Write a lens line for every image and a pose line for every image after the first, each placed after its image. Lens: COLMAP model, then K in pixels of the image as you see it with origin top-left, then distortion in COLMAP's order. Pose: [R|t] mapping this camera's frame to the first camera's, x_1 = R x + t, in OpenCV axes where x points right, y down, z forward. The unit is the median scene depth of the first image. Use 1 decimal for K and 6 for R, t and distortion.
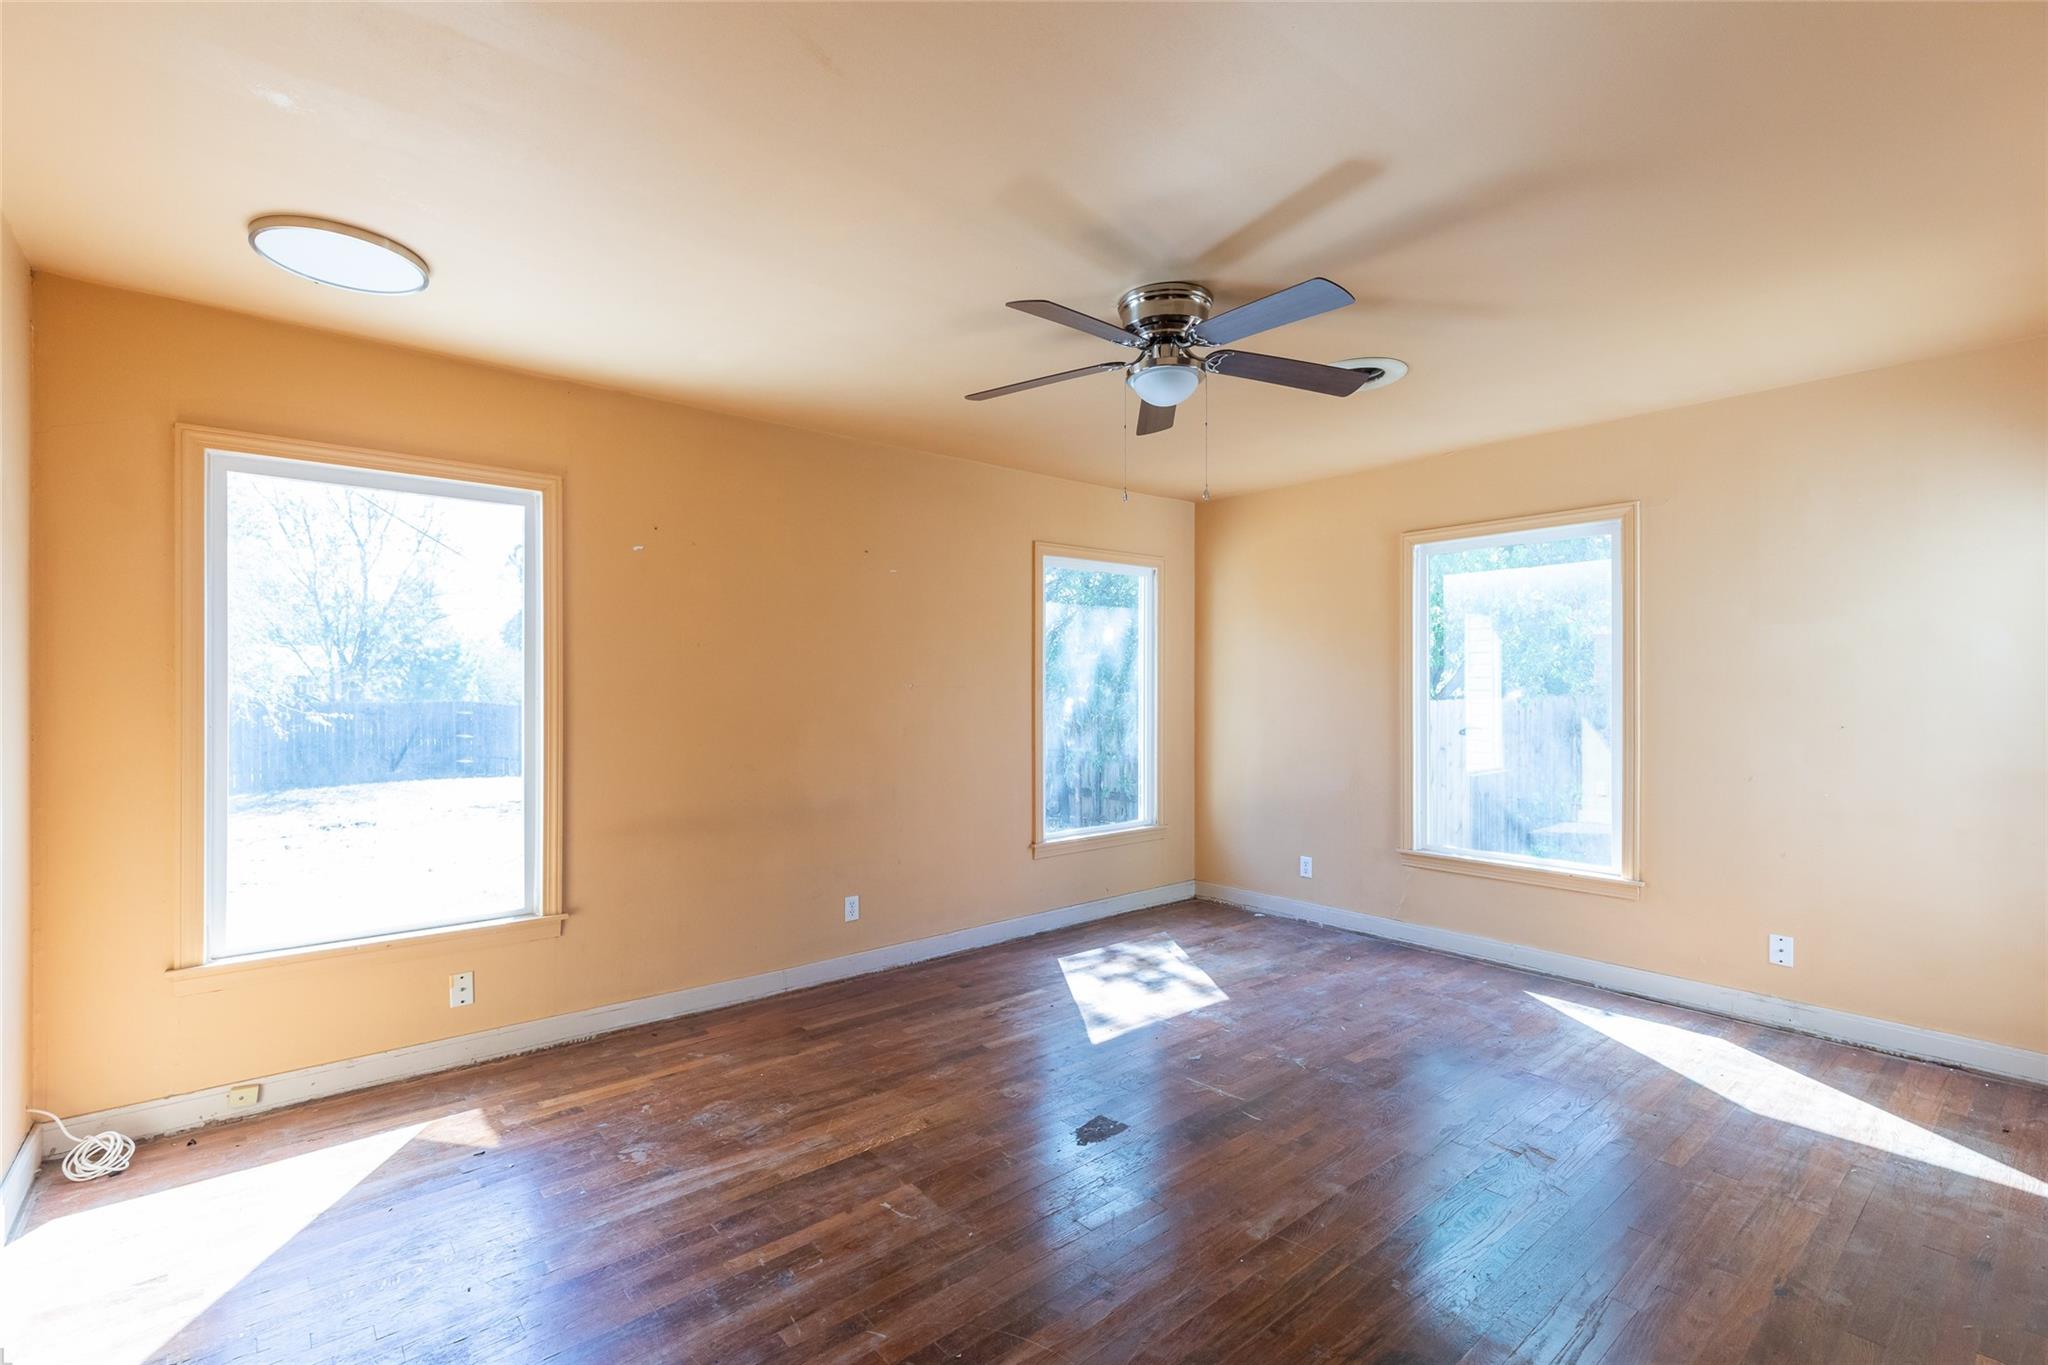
lens RADIAL K [[914.1, 0, 1024.0], [0, 914.1, 682.5], [0, 0, 1]] dist [0.000297, 0.000015]
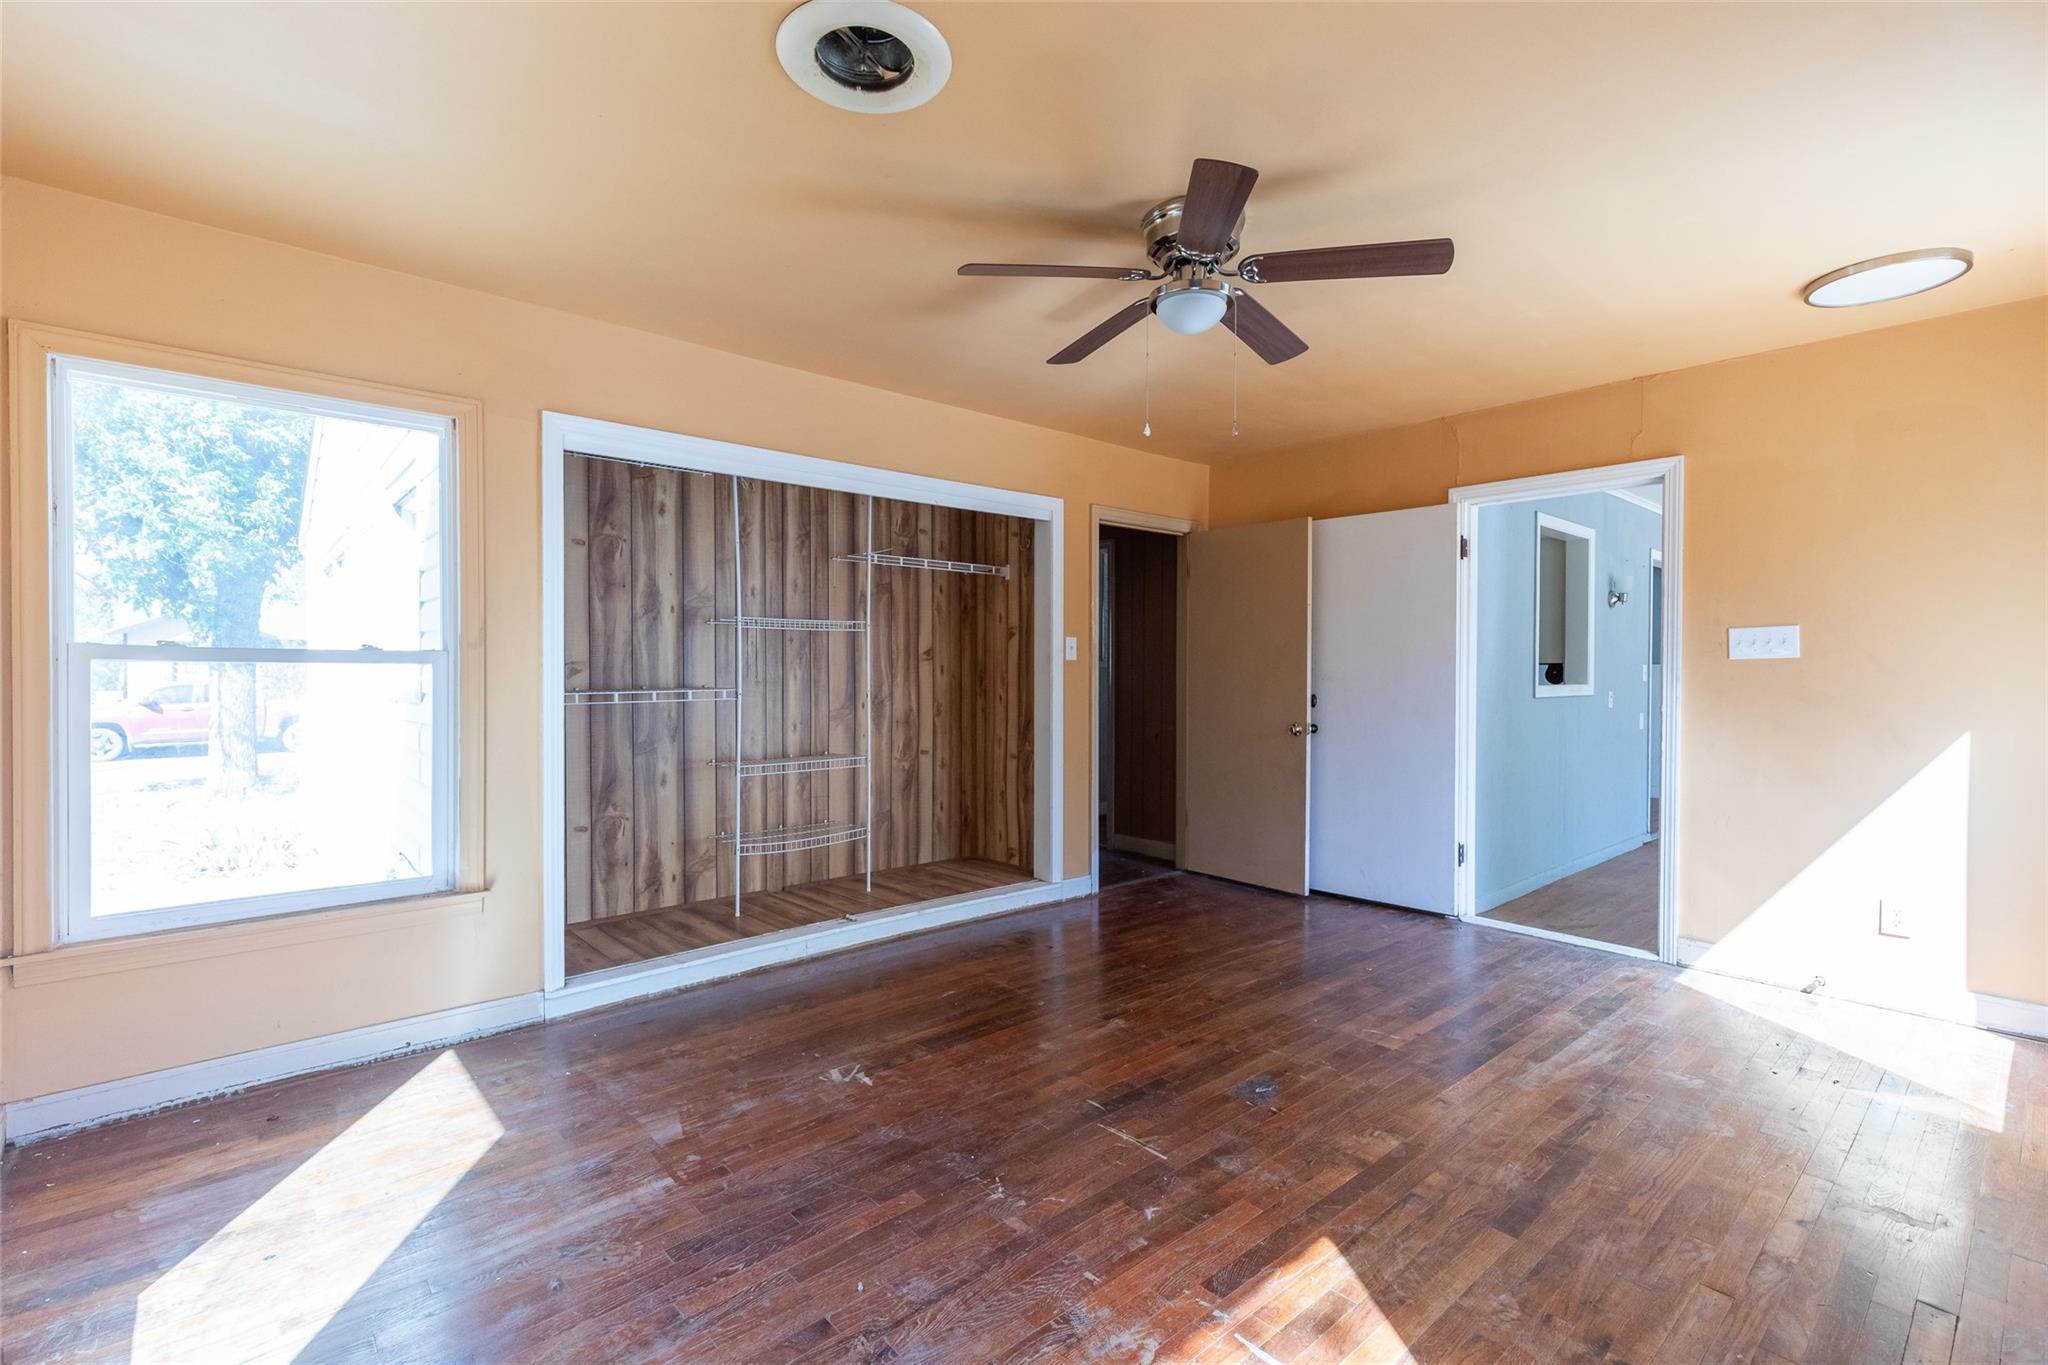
lens RADIAL K [[923.7, 0, 1024.0], [0, 923.7, 682.5], [0, 0, 1]] dist [0.000166, 0.000076]
pose [[-0.999730, -0.000395, -0.023244, 0.326858], [-0.000430, 0.999999, 0.001478, 0.049187], [0.023243, 0.001488, -0.999729, 1.833507]]
